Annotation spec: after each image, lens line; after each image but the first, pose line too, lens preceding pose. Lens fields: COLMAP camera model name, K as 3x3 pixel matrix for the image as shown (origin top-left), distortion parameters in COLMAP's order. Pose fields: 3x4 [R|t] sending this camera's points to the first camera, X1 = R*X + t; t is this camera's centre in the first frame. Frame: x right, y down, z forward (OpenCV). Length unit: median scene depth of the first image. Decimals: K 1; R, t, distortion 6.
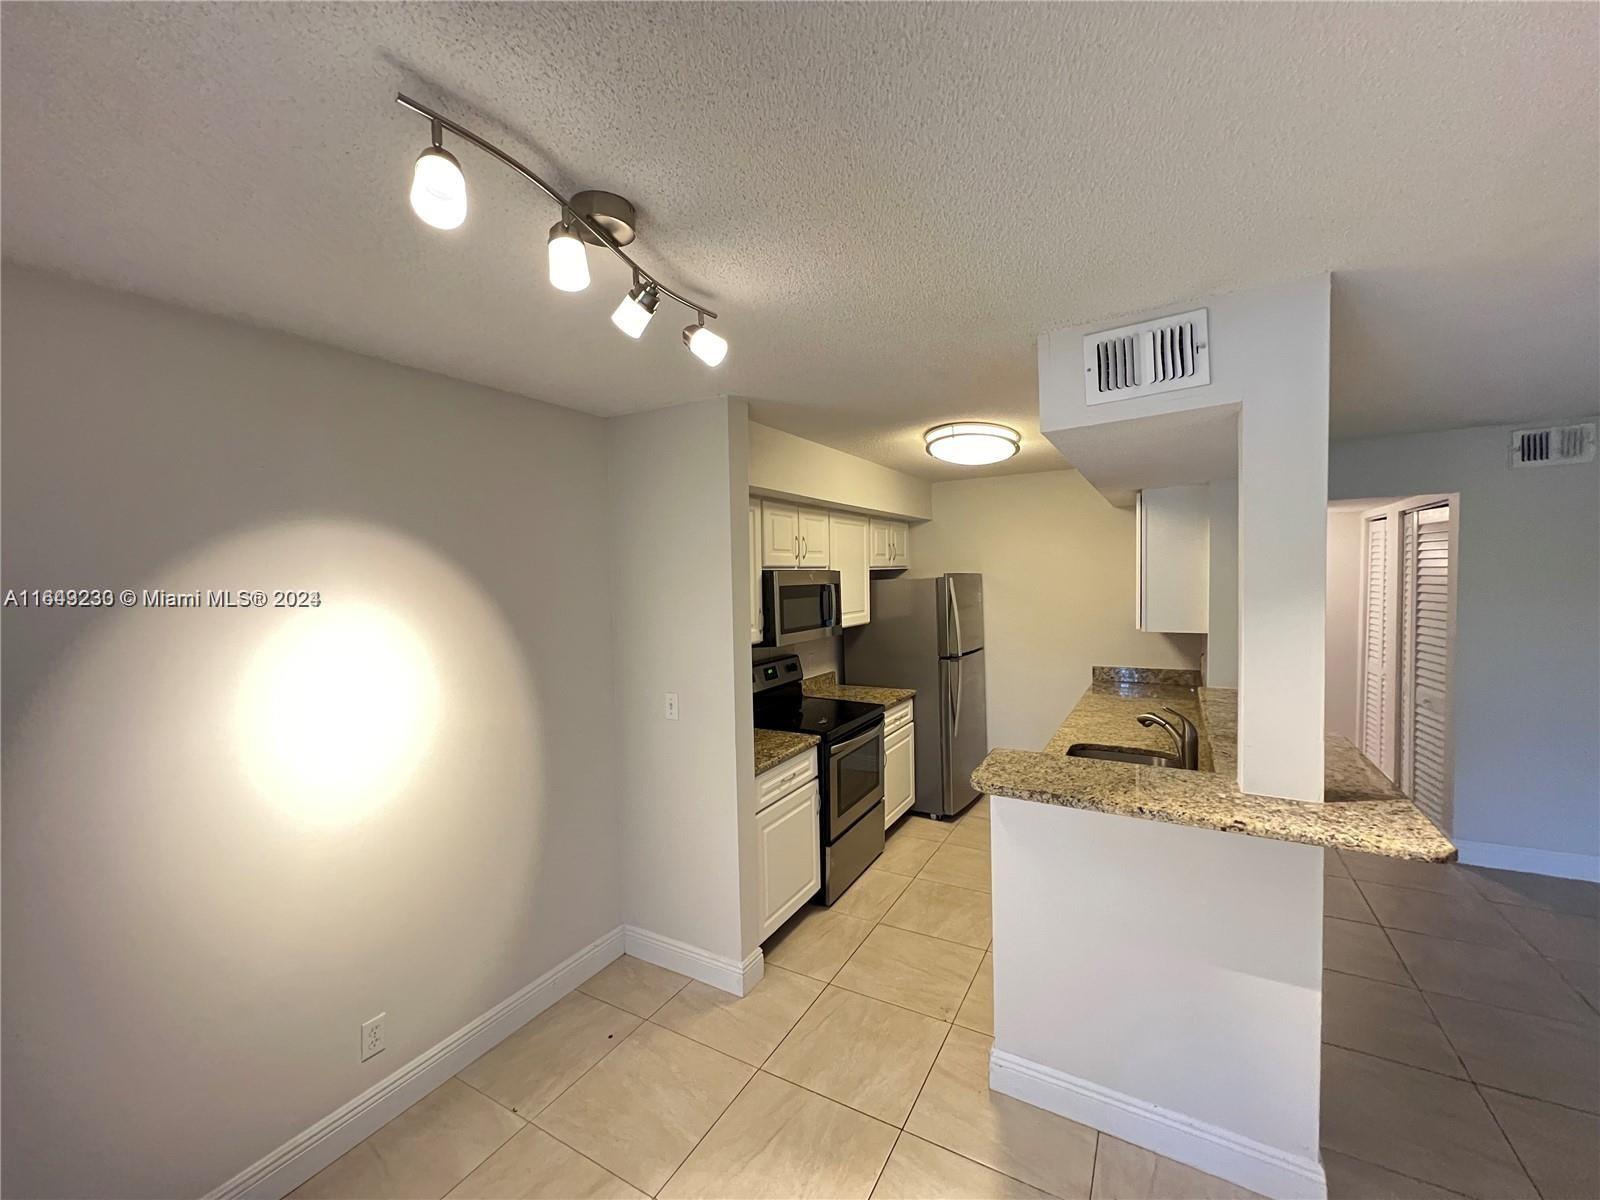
lens RADIAL K [[639.3, 0, 800.0], [0, 639.3, 600.0], [0, 0, 1]] dist [-0.002742, 0.000275]
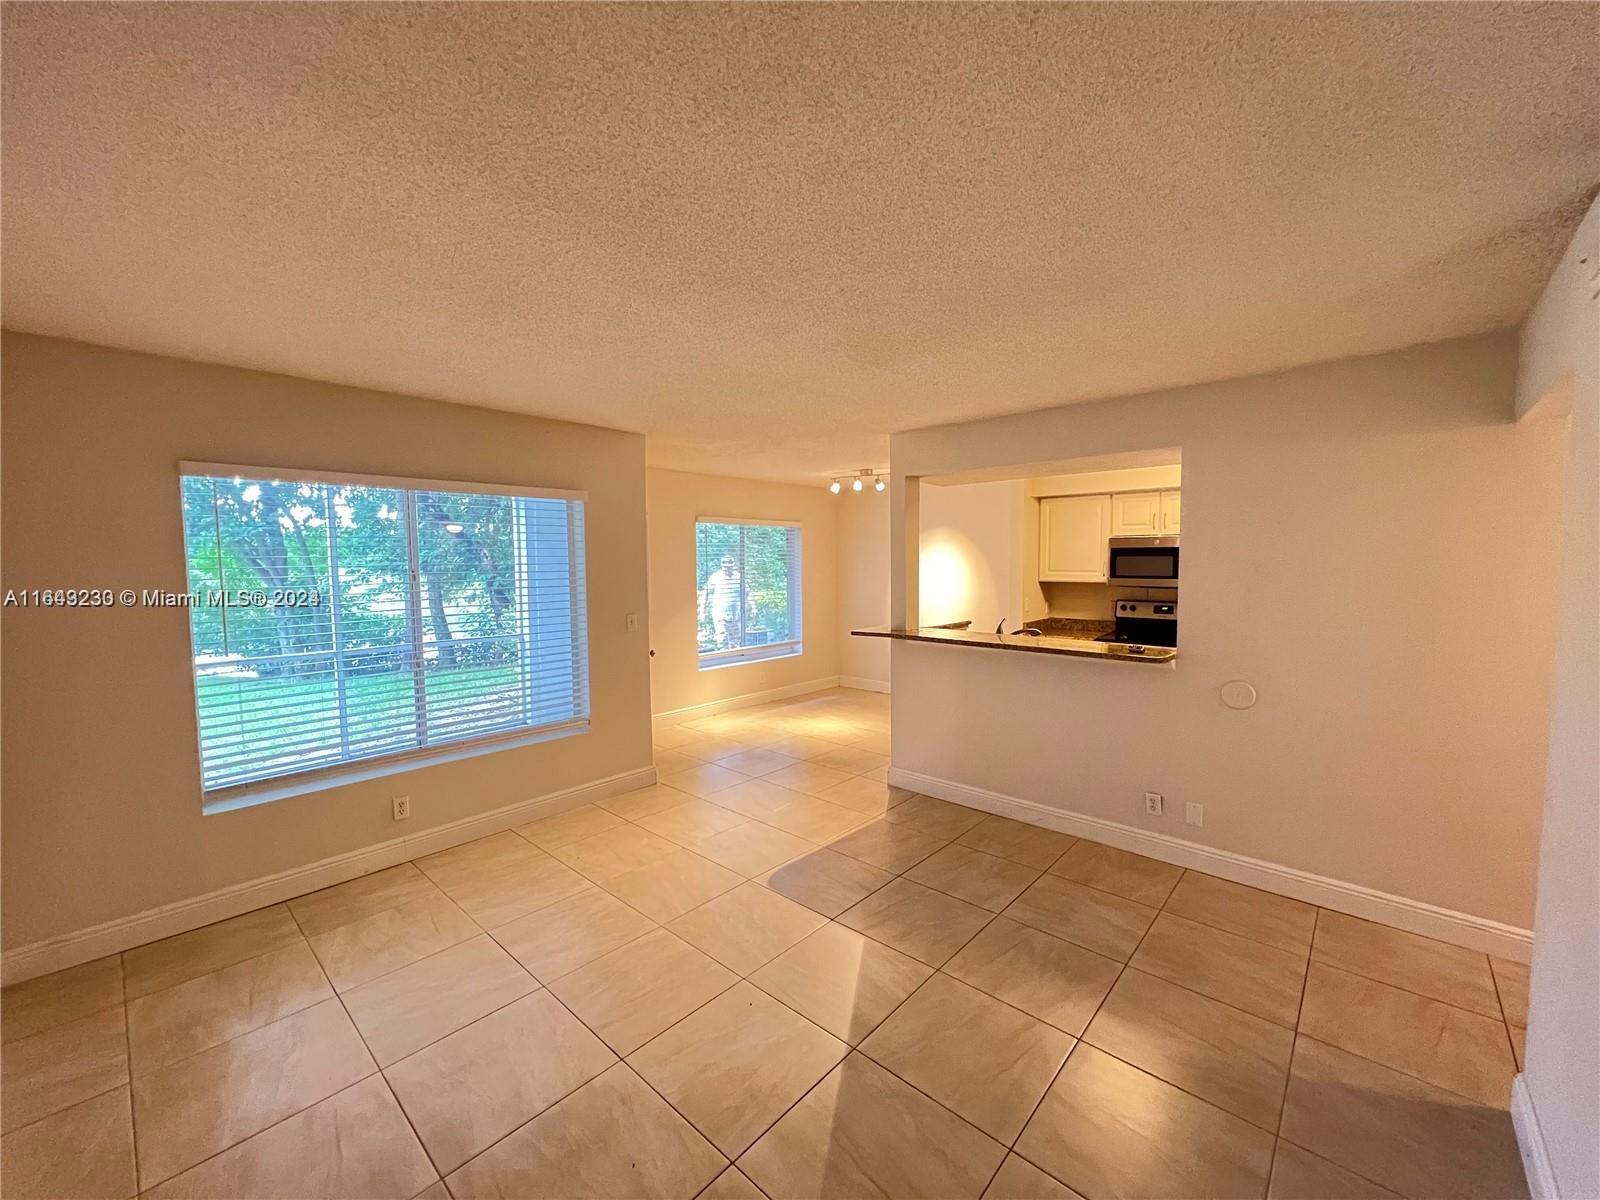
lens RADIAL K [[639.3, 0, 800.0], [0, 639.3, 600.0], [0, 0, 1]] dist [-0.002742, 0.000275]
pose [[-0.217289, 0.090421, -0.971910, 1.567879], [-0.023244, 0.994939, 0.097760, -0.028289], [0.975830, 0.043834, -0.214088, 0.531988]]
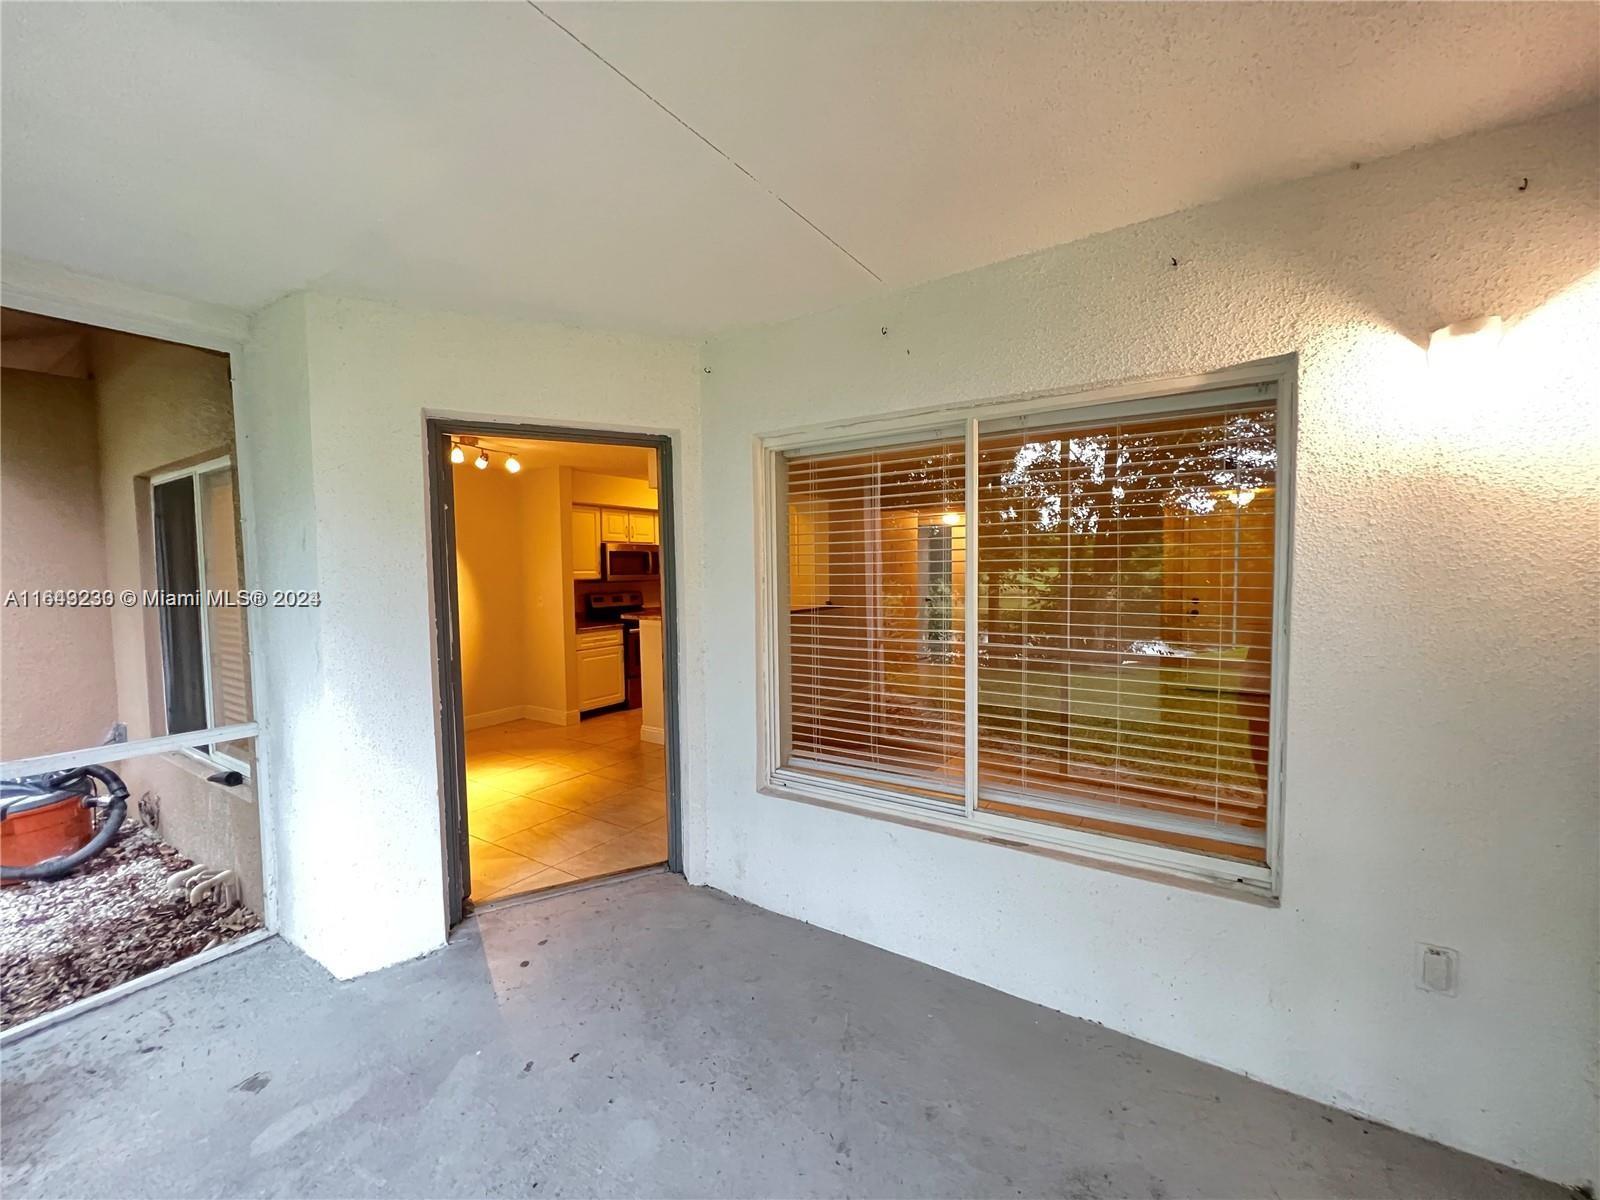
lens RADIAL K [[644.0, 0, 801.4], [0, 644.0, 602.5], [0, 0, 1]] dist [-0.001350, -0.000217]
pose [[0.998213, 0.017951, -0.056999, 0.626123], [-0.016887, 0.999675, 0.019104, 0.082432], [0.057324, -0.018107, 0.998191, -0.893821]]
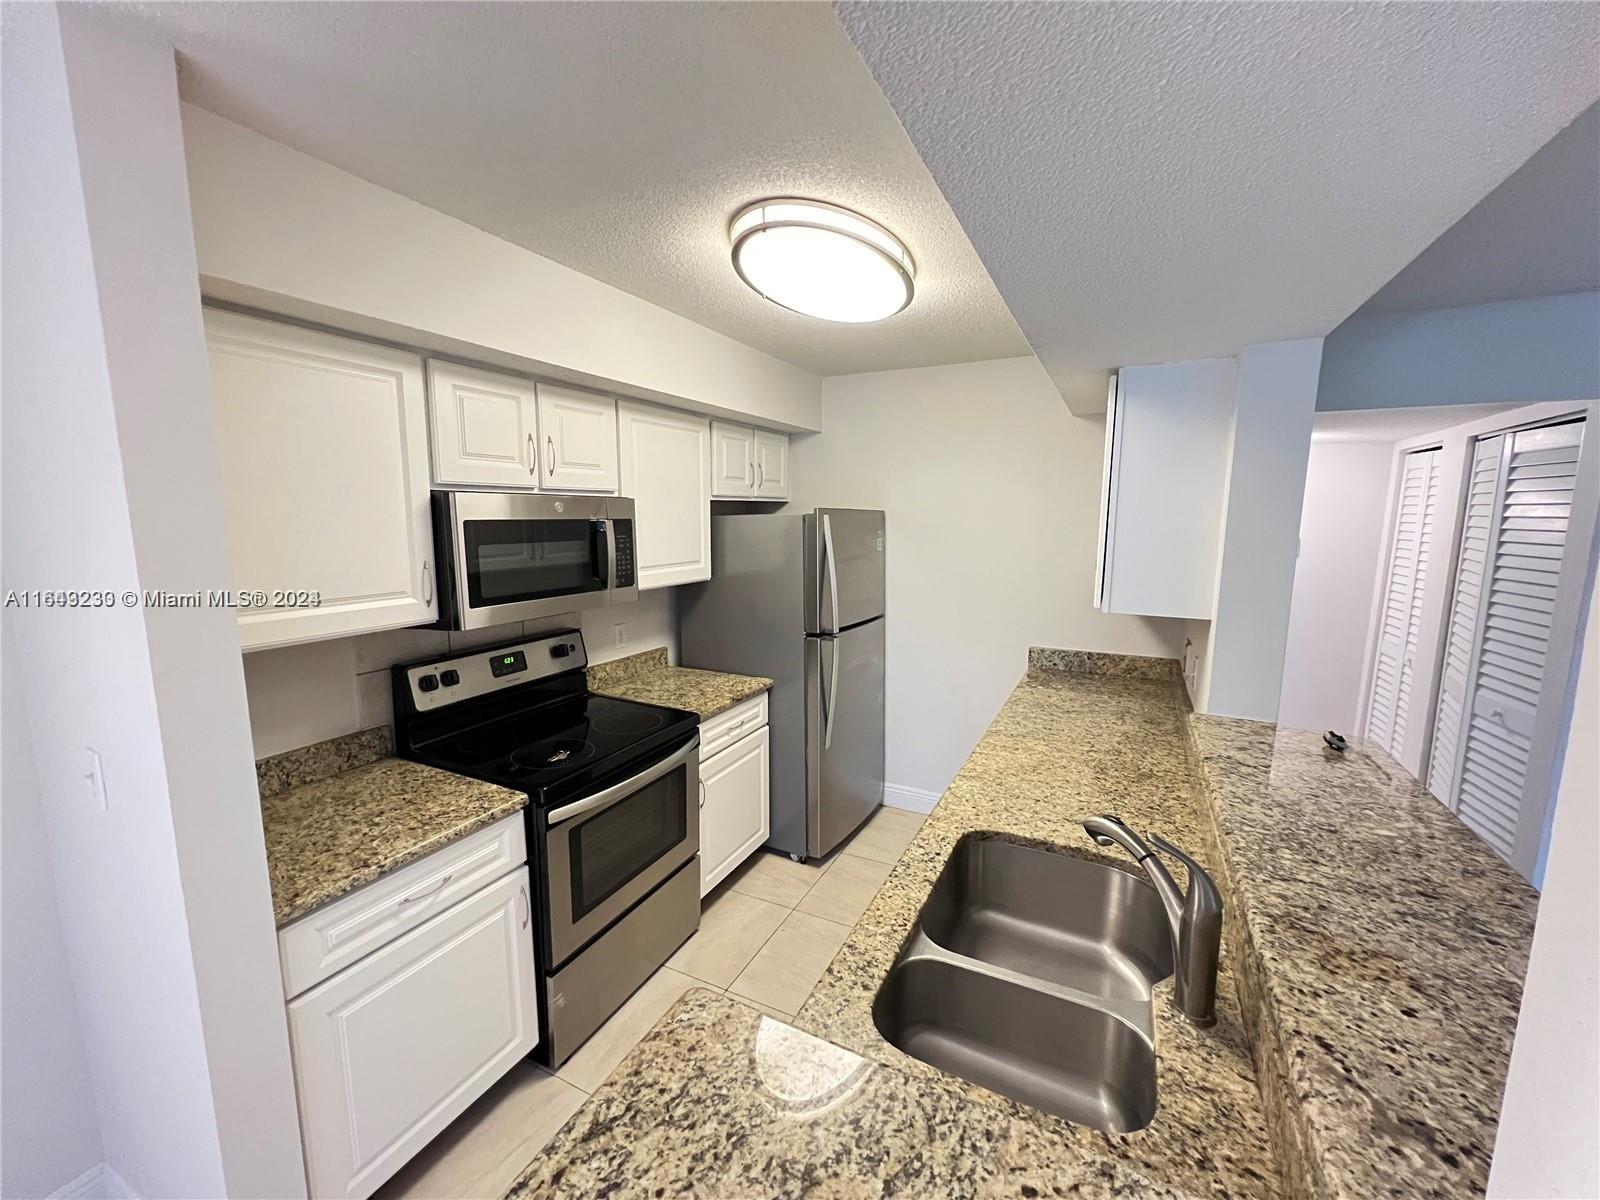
lens RADIAL K [[639.3, 0, 800.0], [0, 639.3, 600.0], [0, 0, 1]] dist [-0.002742, 0.000275]
pose [[0.998214, 0.018329, 0.056859, 0.205139], [-0.023804, 0.994984, 0.097158, -0.012924], [-0.054793, -0.098338, 0.993643, 0.397130]]
